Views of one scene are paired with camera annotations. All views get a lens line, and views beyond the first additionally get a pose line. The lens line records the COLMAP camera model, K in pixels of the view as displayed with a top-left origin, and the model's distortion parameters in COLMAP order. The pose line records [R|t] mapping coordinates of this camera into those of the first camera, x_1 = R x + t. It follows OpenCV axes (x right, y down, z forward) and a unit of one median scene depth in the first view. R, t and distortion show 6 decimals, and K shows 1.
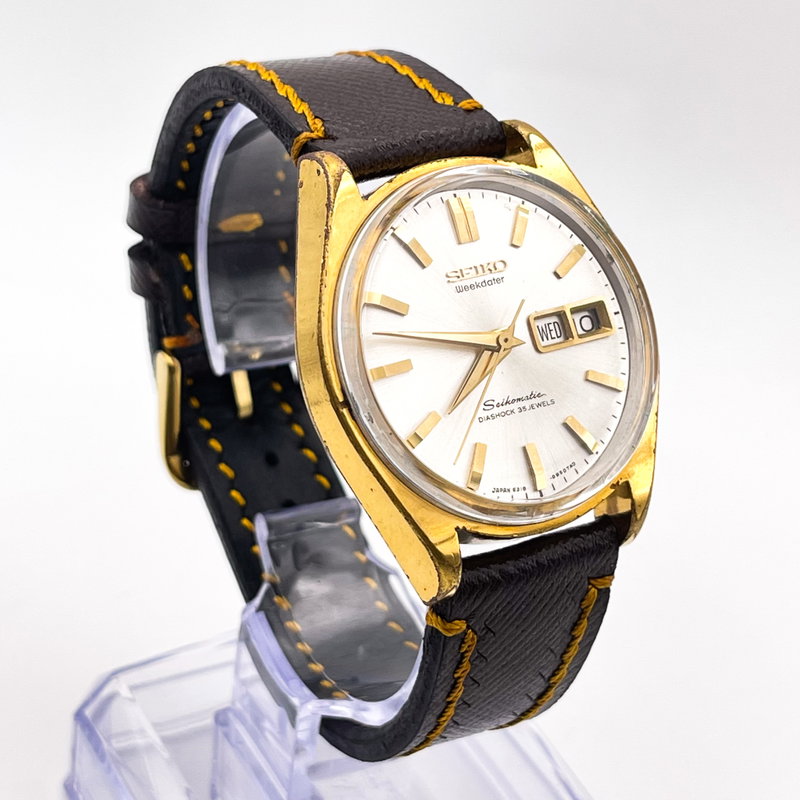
lens RADIAL K [[2154.9, 0, 398.5], [0, 2154.9, 403.3], [0, 0, 1]] dist [0.337273, 0.000000]
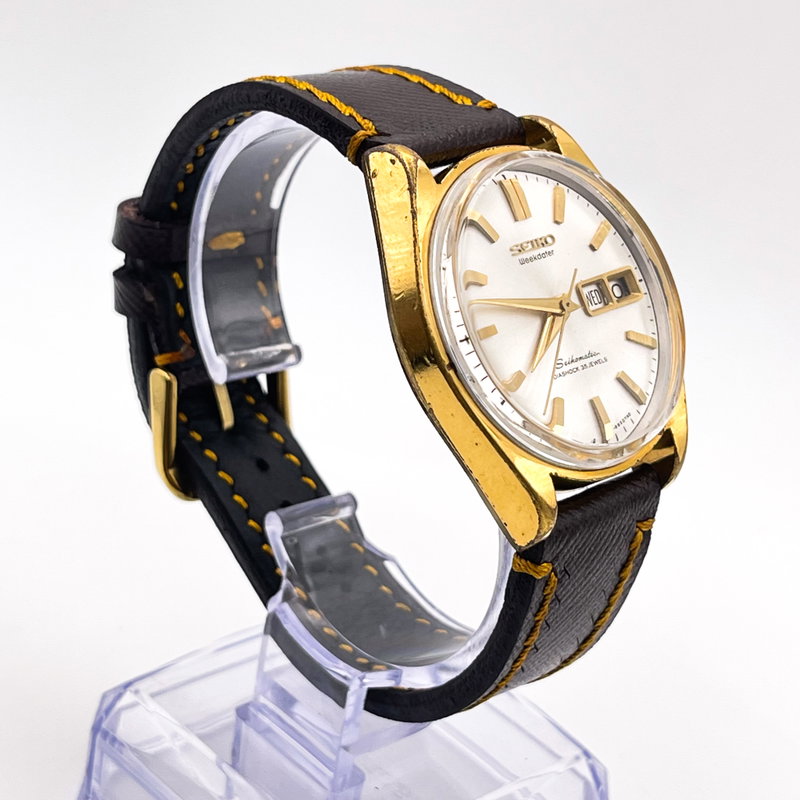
lens RADIAL K [[2154.9, 0, 401.9], [0, 2154.9, 397.5], [0, 0, 1]] dist [0.337273, 0.000000]
pose [[0.968592, -0.073046, 0.237682, -0.283923], [0.088795, 0.994461, -0.056230, 0.069080], [-0.232259, 0.075569, 0.969714, -0.045928]]
